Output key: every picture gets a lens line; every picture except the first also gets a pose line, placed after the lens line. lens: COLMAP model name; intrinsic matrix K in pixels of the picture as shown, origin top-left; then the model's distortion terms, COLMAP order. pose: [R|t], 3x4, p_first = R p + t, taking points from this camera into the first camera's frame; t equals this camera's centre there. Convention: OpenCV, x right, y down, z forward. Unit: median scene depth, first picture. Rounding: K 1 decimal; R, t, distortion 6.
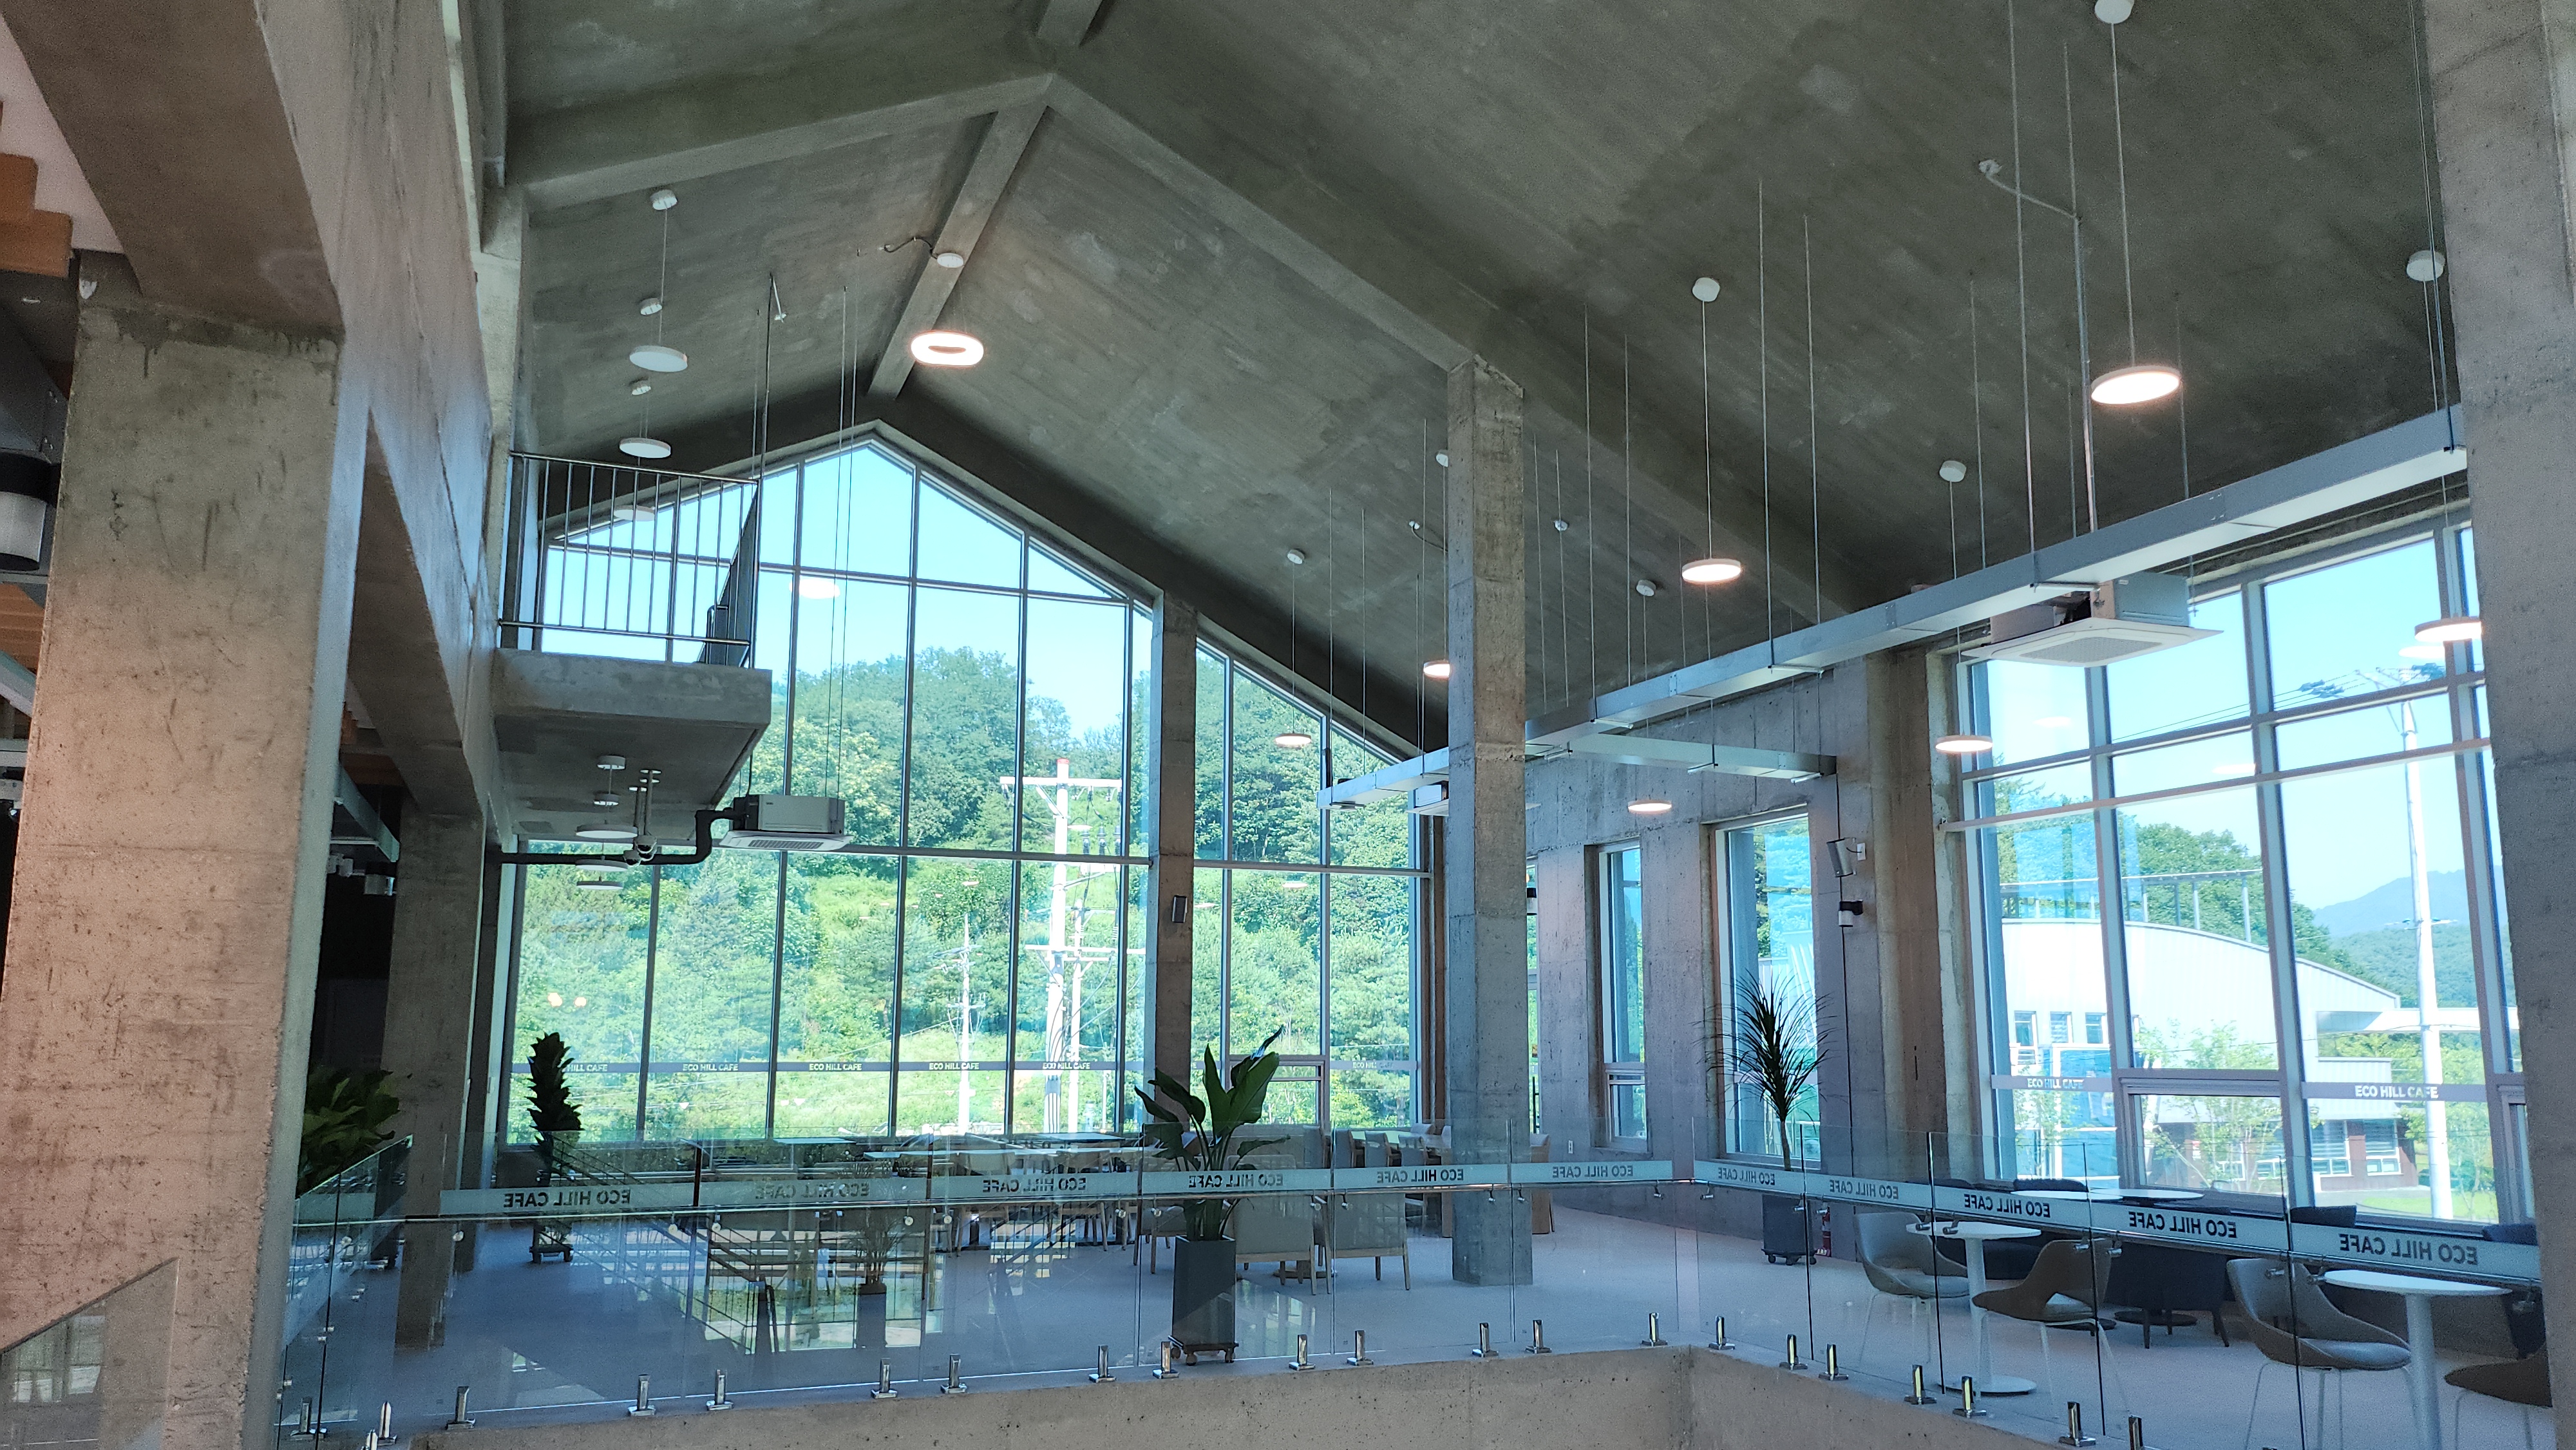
lens RADIAL K [[1790.0, 0, 1295.7], [0, 1790.0, 797.6], [0, 0, 1]] dist [0.038017, -0.000932]
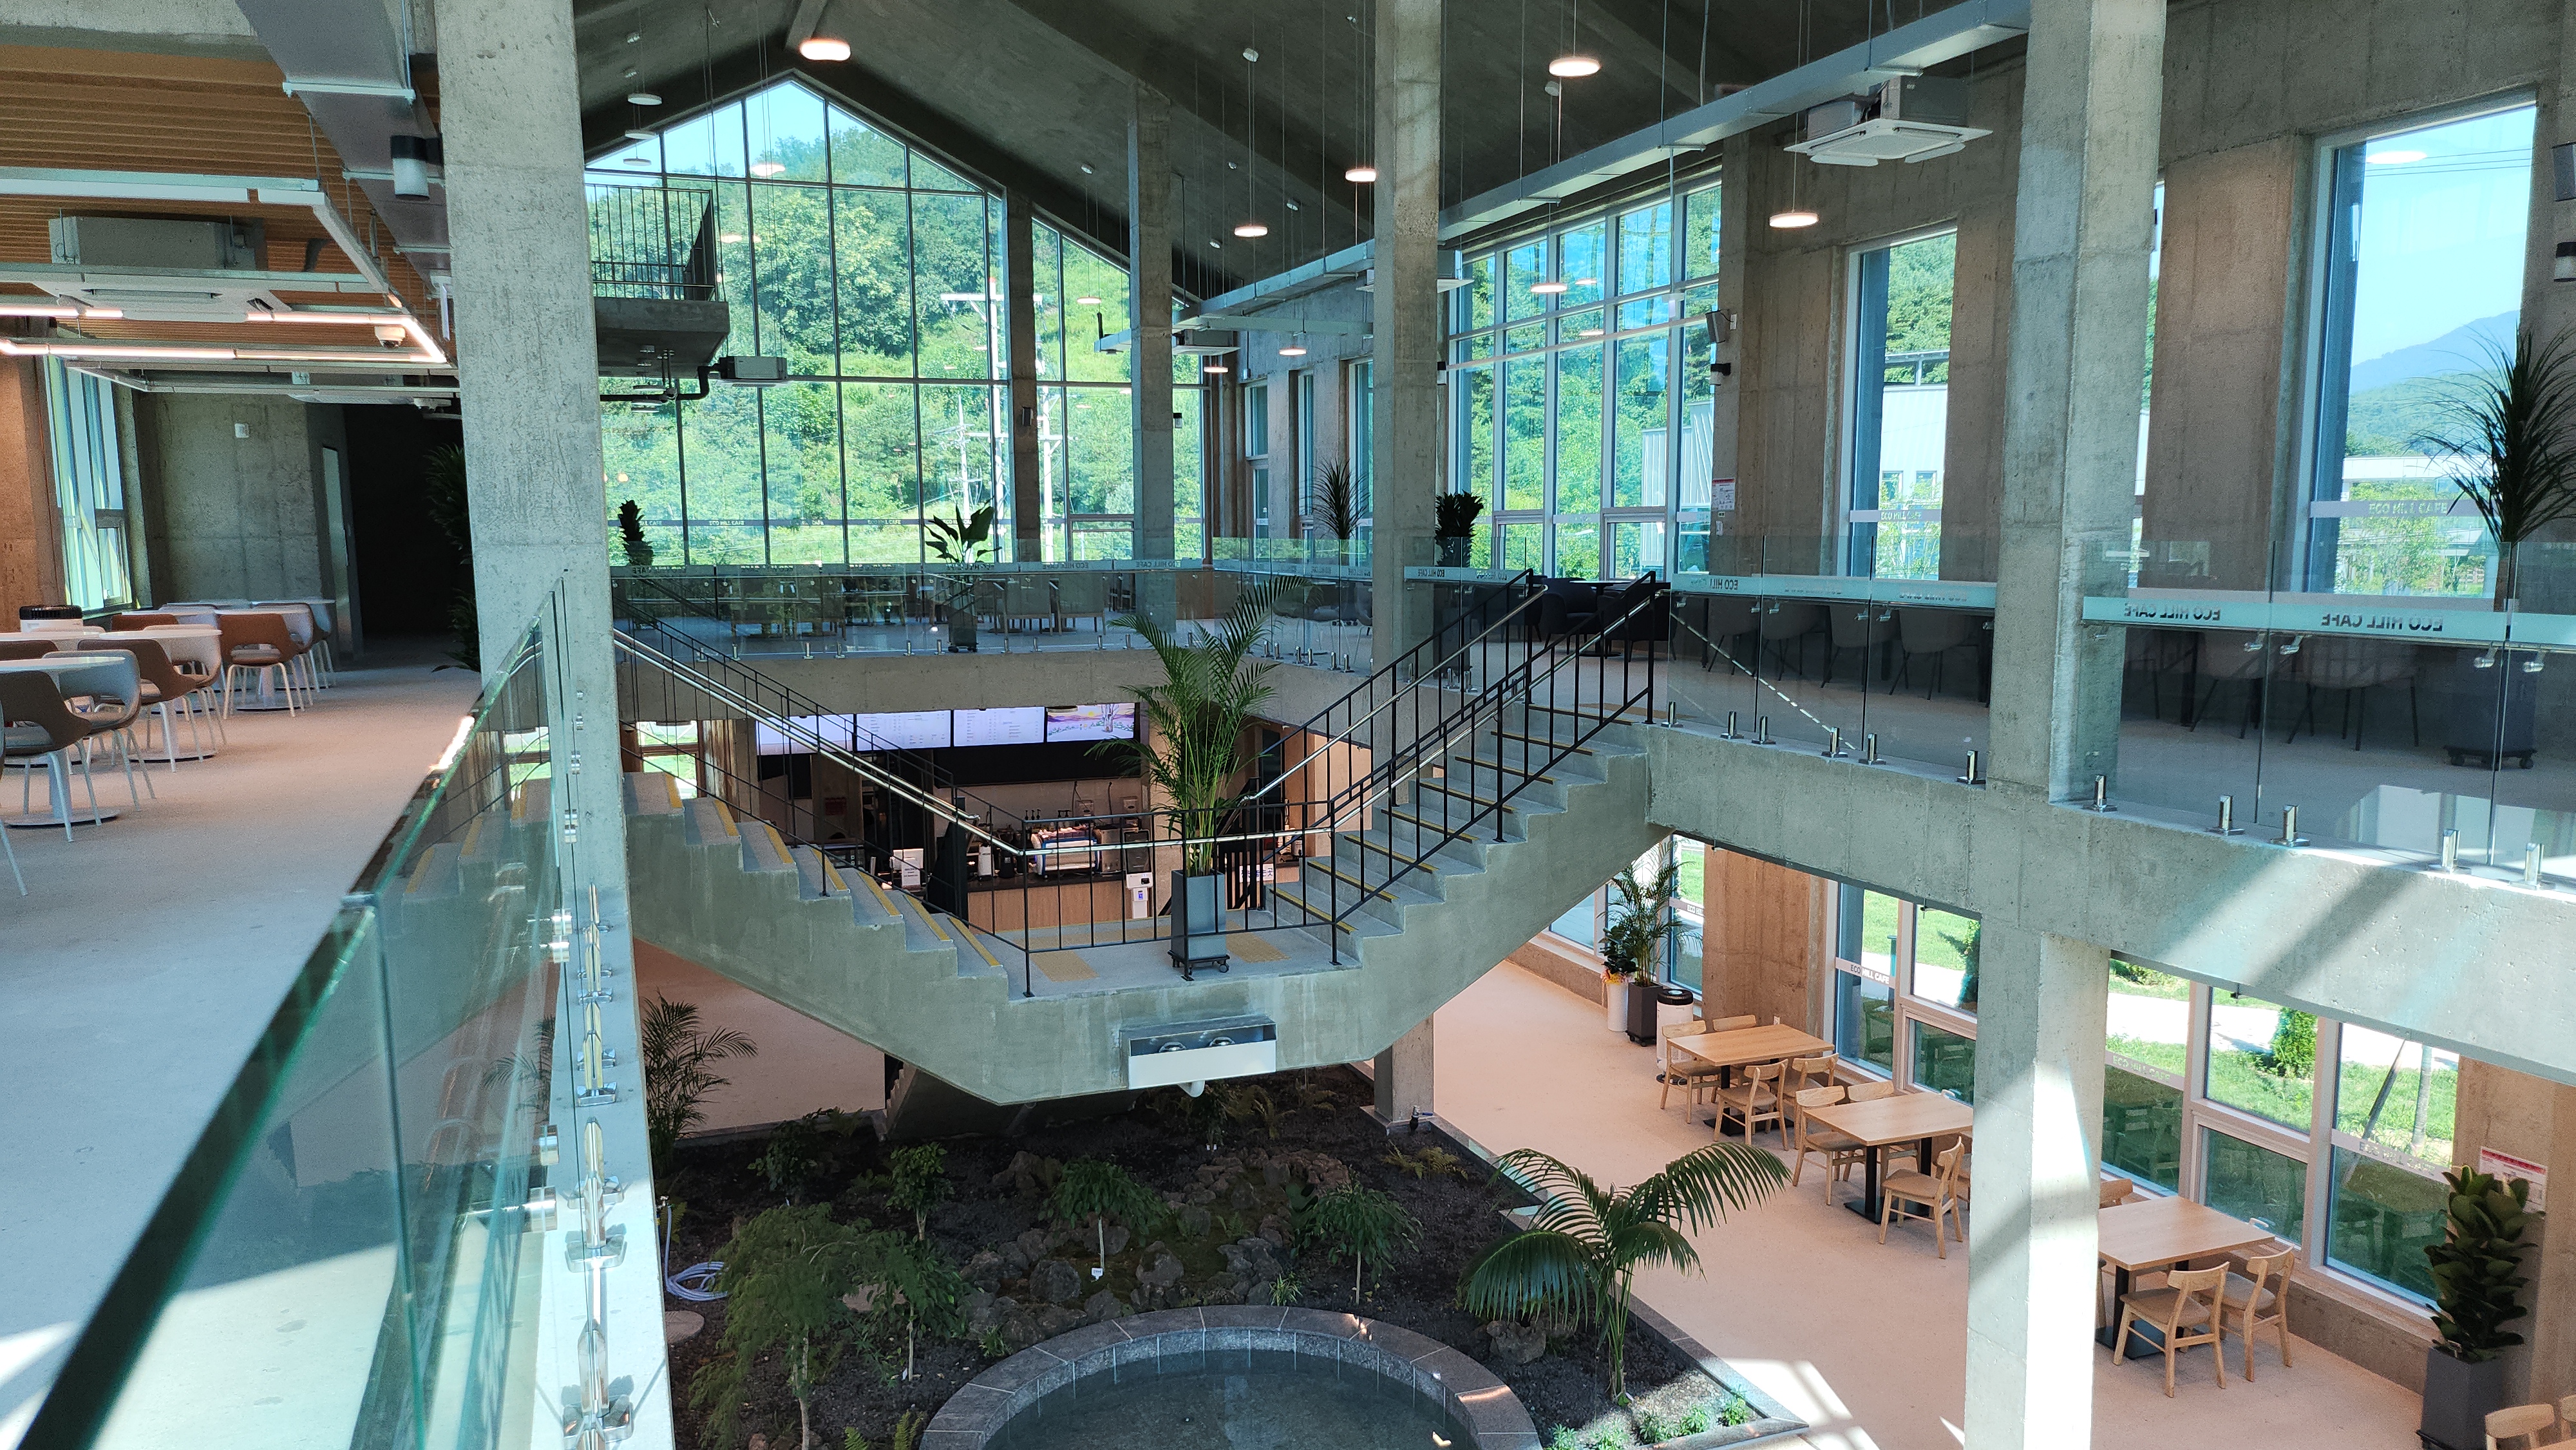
lens RADIAL K [[1790.0, 0, 1295.7], [0, 1790.0, 797.6], [0, 0, 1]] dist [0.038017, -0.000932]
pose [[0.999752, -0.008279, -0.020691, 0.192320], [0.013921, 0.957007, 0.289732, -0.065316], [0.017403, -0.289948, 0.956884, -0.537860]]
